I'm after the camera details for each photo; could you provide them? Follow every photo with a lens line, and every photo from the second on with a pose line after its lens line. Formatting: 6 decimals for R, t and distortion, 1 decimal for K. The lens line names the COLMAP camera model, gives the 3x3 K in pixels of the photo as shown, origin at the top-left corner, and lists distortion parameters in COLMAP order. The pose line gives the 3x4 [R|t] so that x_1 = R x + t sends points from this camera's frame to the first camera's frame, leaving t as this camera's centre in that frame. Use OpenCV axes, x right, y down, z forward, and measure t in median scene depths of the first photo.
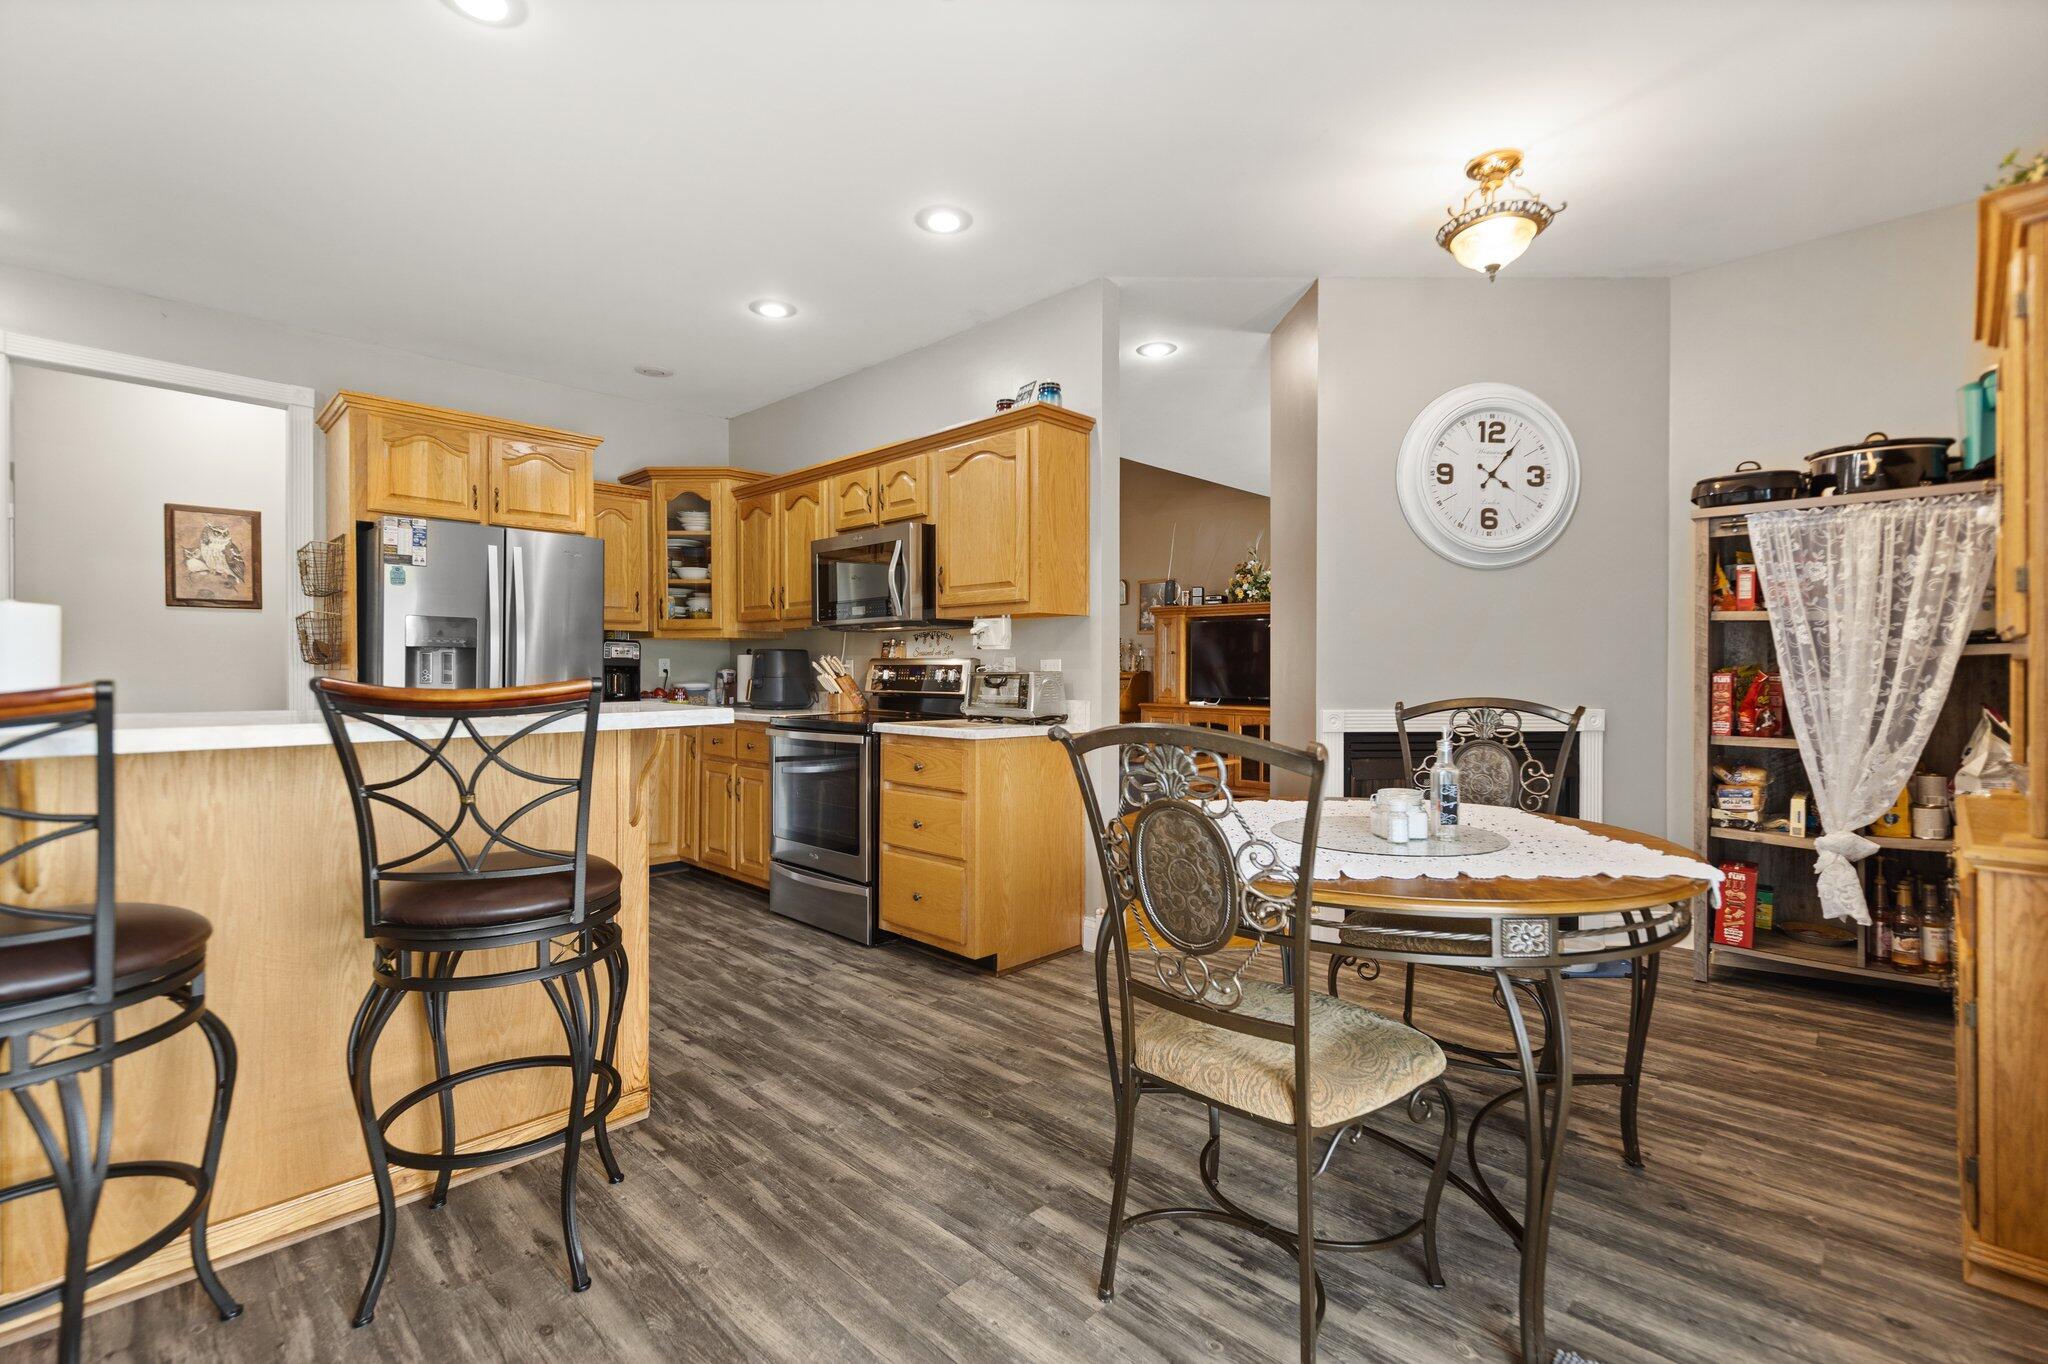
lens RADIAL K [[890.1, 0, 1017.0], [0, 890.1, 672.4], [0, 0, 1]] dist [-0.000371, 0.000223]
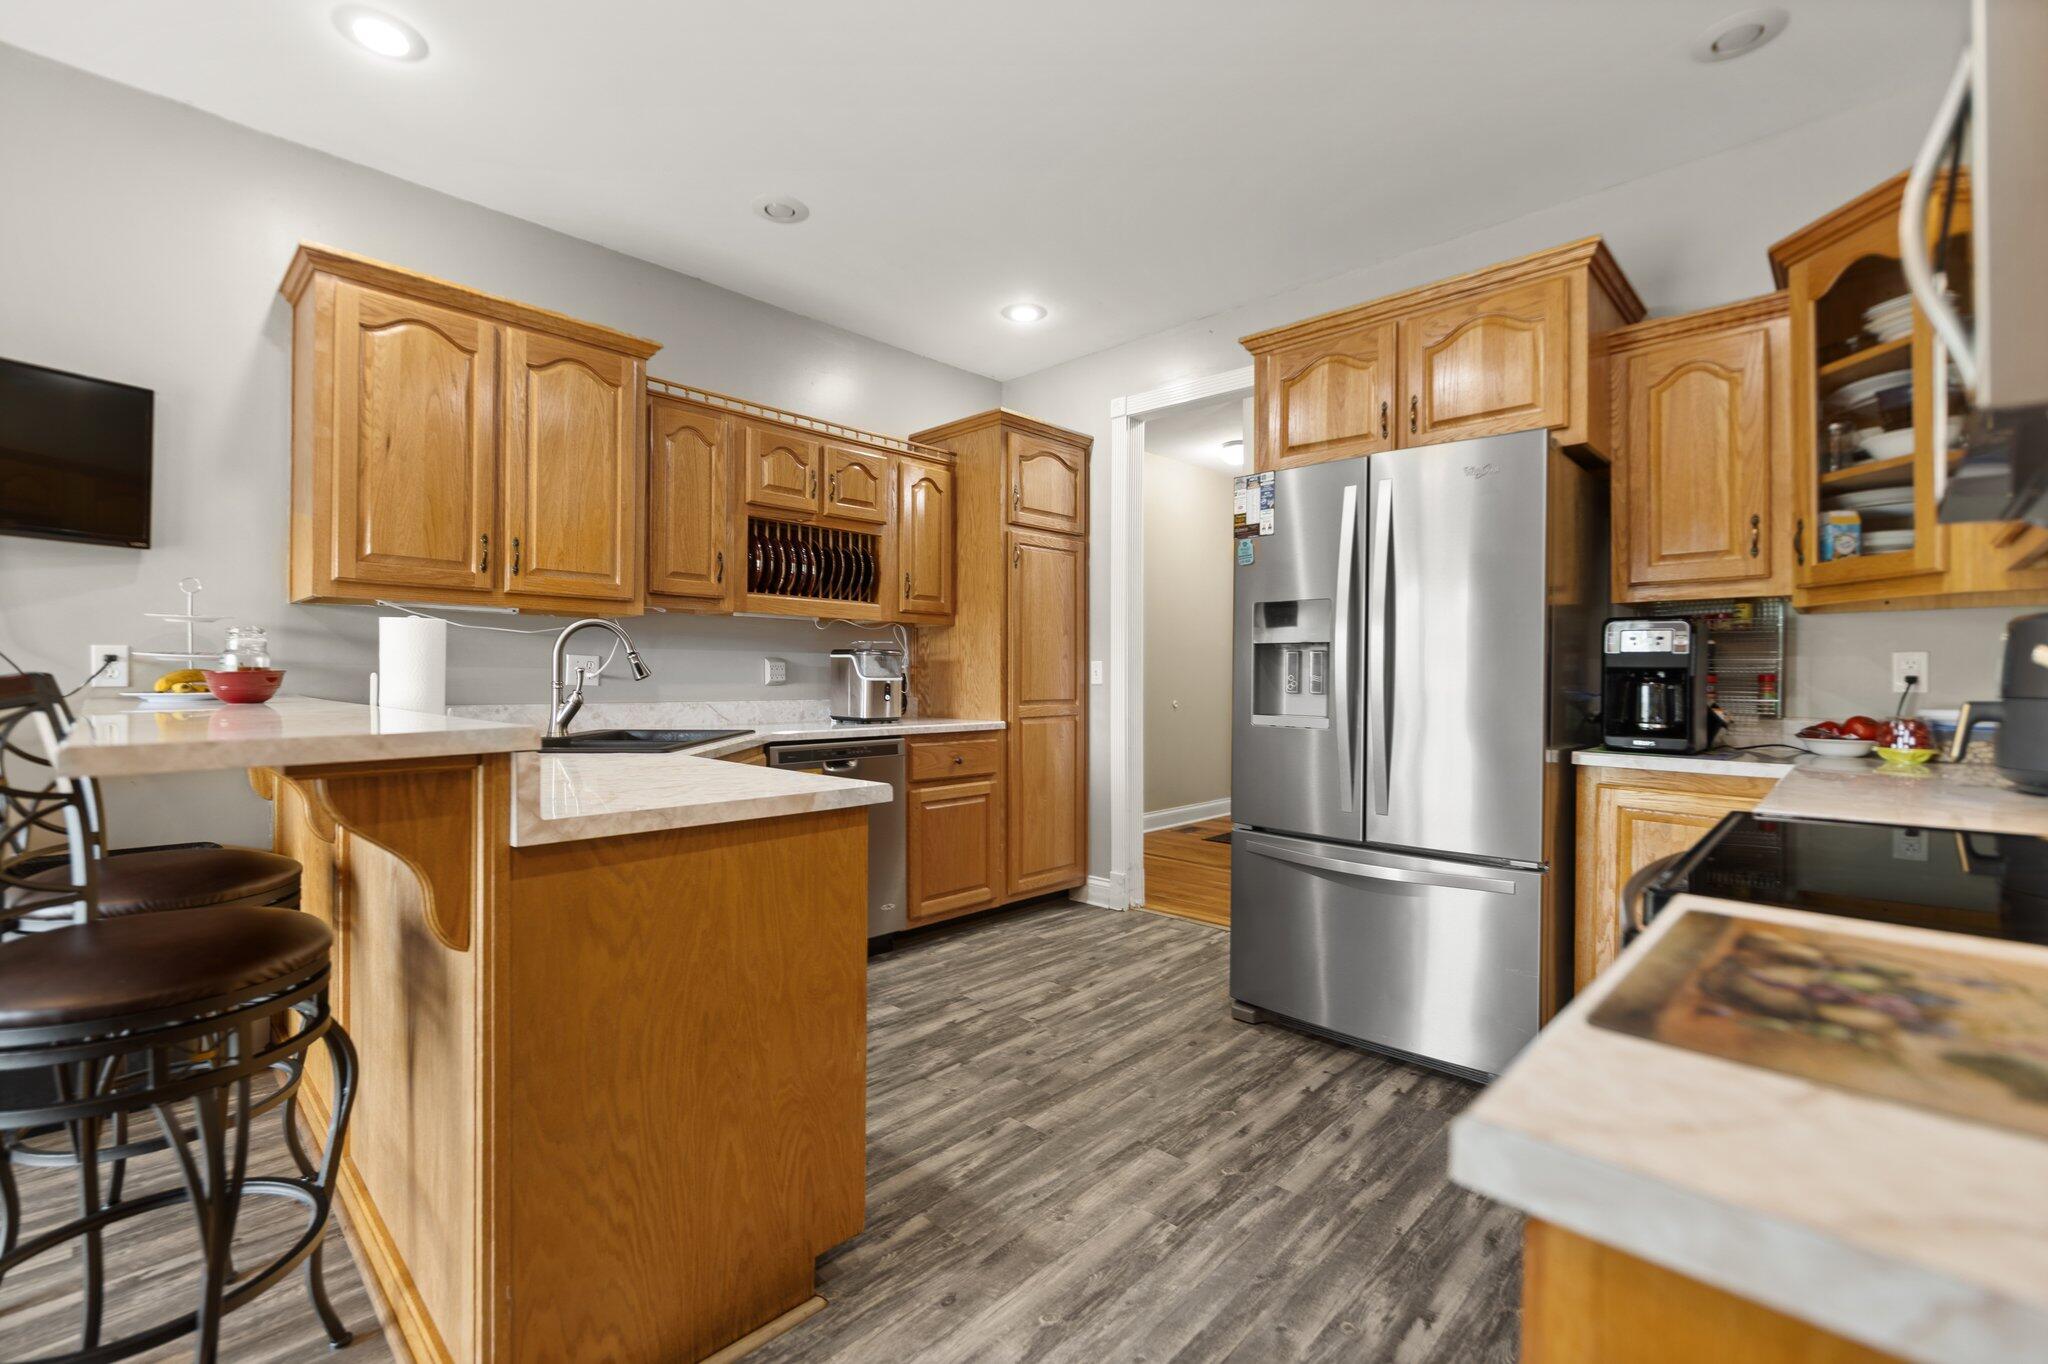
lens RADIAL K [[890.1, 0, 1017.0], [0, 890.1, 672.4], [0, 0, 1]] dist [-0.000371, 0.000223]
pose [[0.012966, -0.003127, -0.999911, 0.077148], [-0.005627, 0.999979, -0.003200, -0.001423], [0.999900, 0.005668, 0.012948, 0.856670]]
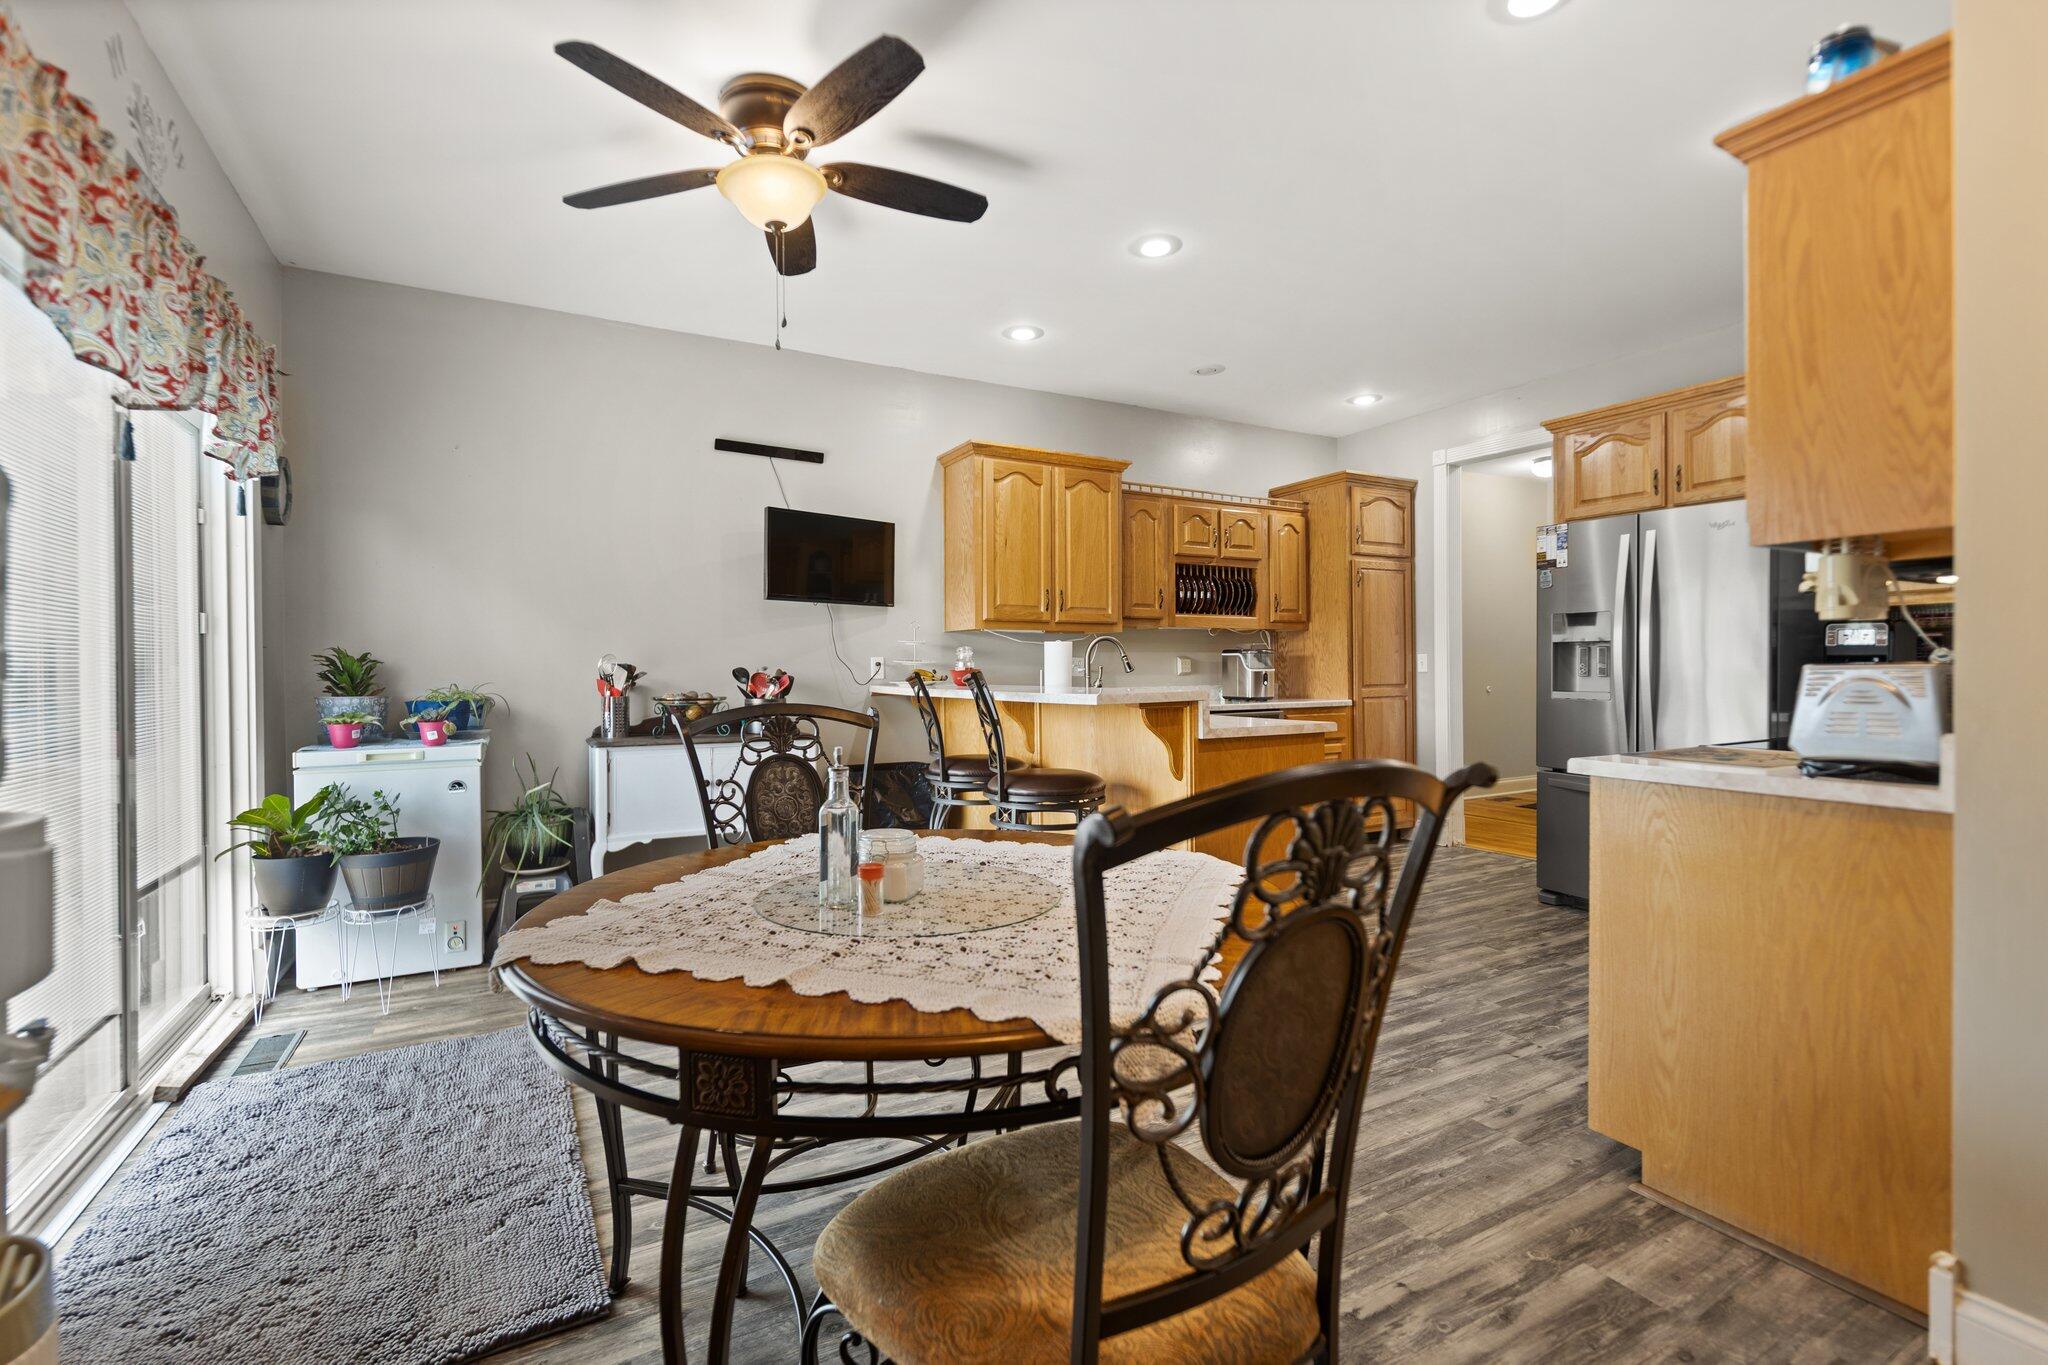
lens RADIAL K [[890.1, 0, 1017.0], [0, 890.1, 672.9], [0, 0, 1]] dist [-0.000371, 0.000223]
pose [[-0.290234, 0.007902, -0.956923, 0.615768], [0.007695, 0.999953, 0.005924, -0.003529], [0.956925, -0.005644, -0.290281, 0.743352]]
